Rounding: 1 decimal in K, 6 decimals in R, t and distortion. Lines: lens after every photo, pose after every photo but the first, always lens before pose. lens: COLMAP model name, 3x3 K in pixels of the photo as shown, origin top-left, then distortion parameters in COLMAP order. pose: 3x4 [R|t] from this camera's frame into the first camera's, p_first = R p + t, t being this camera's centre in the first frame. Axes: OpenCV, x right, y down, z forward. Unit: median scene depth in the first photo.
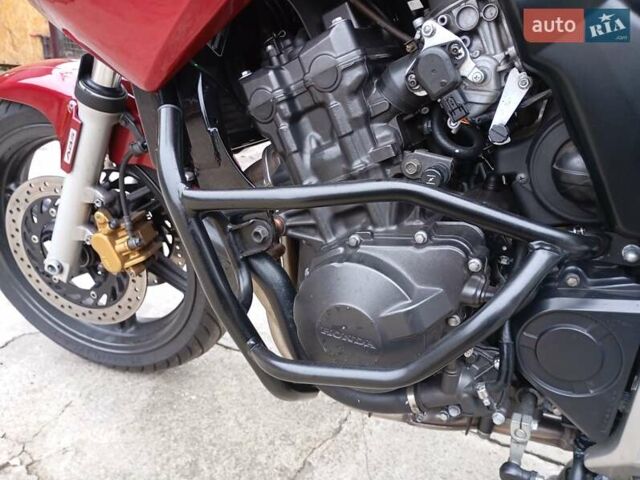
lens RADIAL K [[531.3, 0, 317.0], [0, 531.3, 241.1], [0, 0, 1]] dist [0.061798, -0.067891]
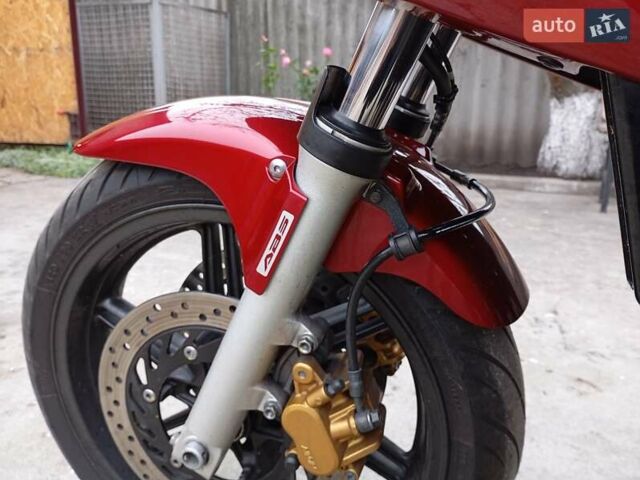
lens RADIAL K [[531.3, 0, 317.2], [0, 531.3, 243.5], [0, 0, 1]] dist [0.061798, -0.067891]
pose [[0.999823, -0.018804, -0.000002, -0.376526], [0.018639, 0.991036, -0.132287, -0.097626], [0.002490, 0.132263, 0.991211, 0.442401]]
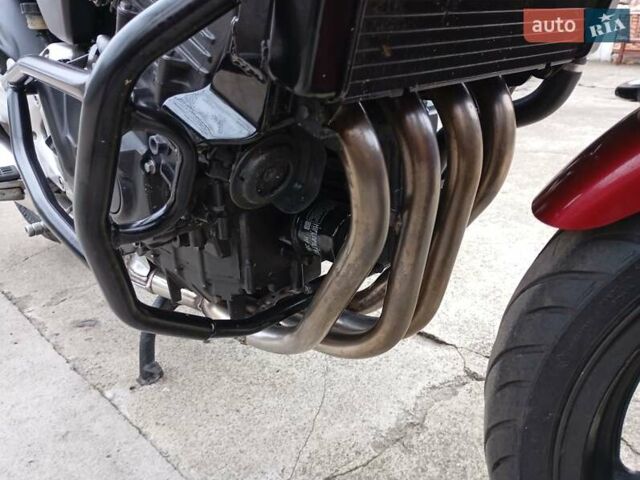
lens RADIAL K [[531.3, 0, 321.7], [0, 531.3, 232.9], [0, 0, 1]] dist [0.061798, -0.067891]
pose [[-0.952209, -0.148590, 0.266869, -0.112521], [0.094762, 0.686880, 0.720567, -0.453060], [-0.290376, 0.711419, -0.639972, 1.376500]]
